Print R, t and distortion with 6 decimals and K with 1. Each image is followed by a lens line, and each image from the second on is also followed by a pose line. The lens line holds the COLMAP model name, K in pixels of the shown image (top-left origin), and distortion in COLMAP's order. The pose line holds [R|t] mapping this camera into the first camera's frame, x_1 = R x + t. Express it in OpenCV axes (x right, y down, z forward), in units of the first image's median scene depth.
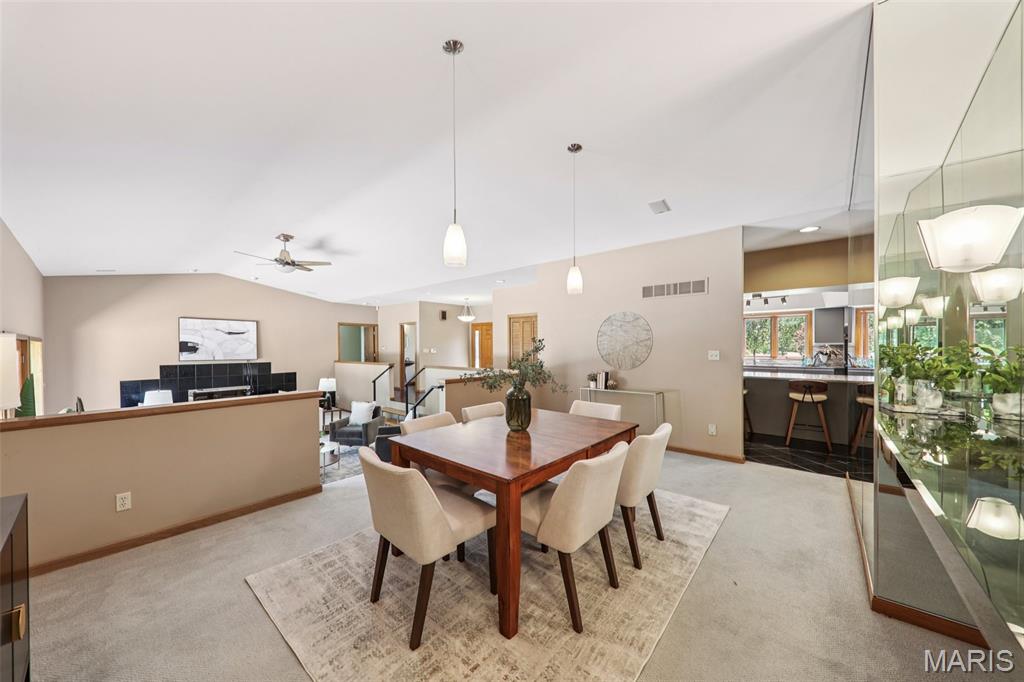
lens RADIAL K [[359.2, 0, 514.9], [0, 359.2, 339.1], [0, 0, 1]] dist [0.000509, -0.000219]
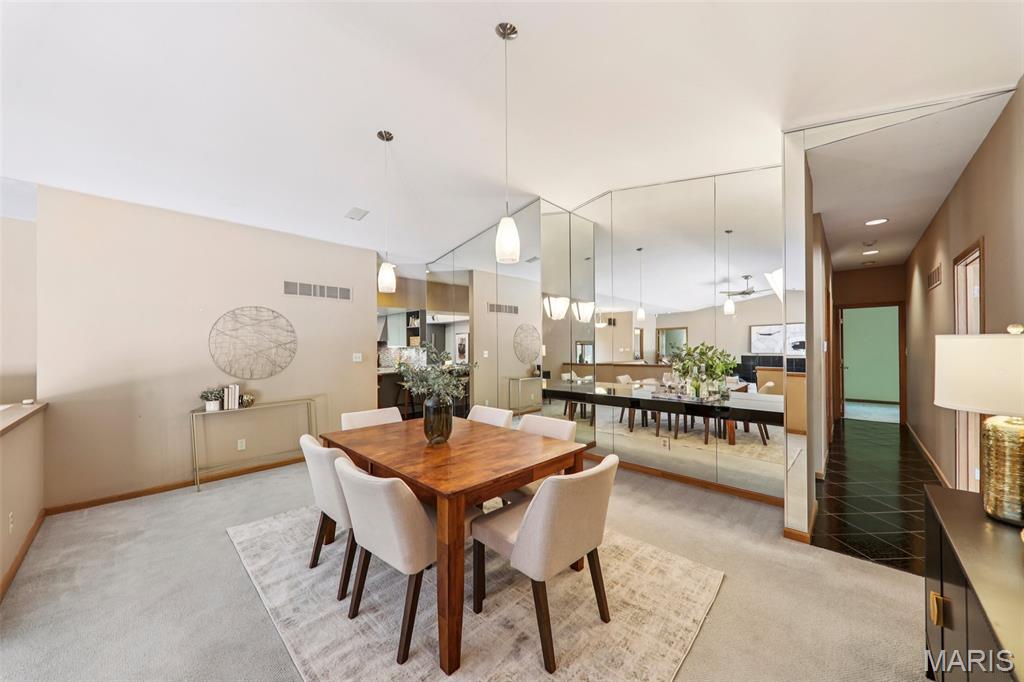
lens RADIAL K [[357.7, 0, 512.0], [0, 357.7, 341.0], [0, 0, 1]] dist [-0.002296, -0.000447]
pose [[0.048670, 0.019582, 0.998623, -0.512327], [-0.007521, 0.999787, -0.019239, 0.011925], [-0.998787, -0.006574, 0.048807, 0.434963]]
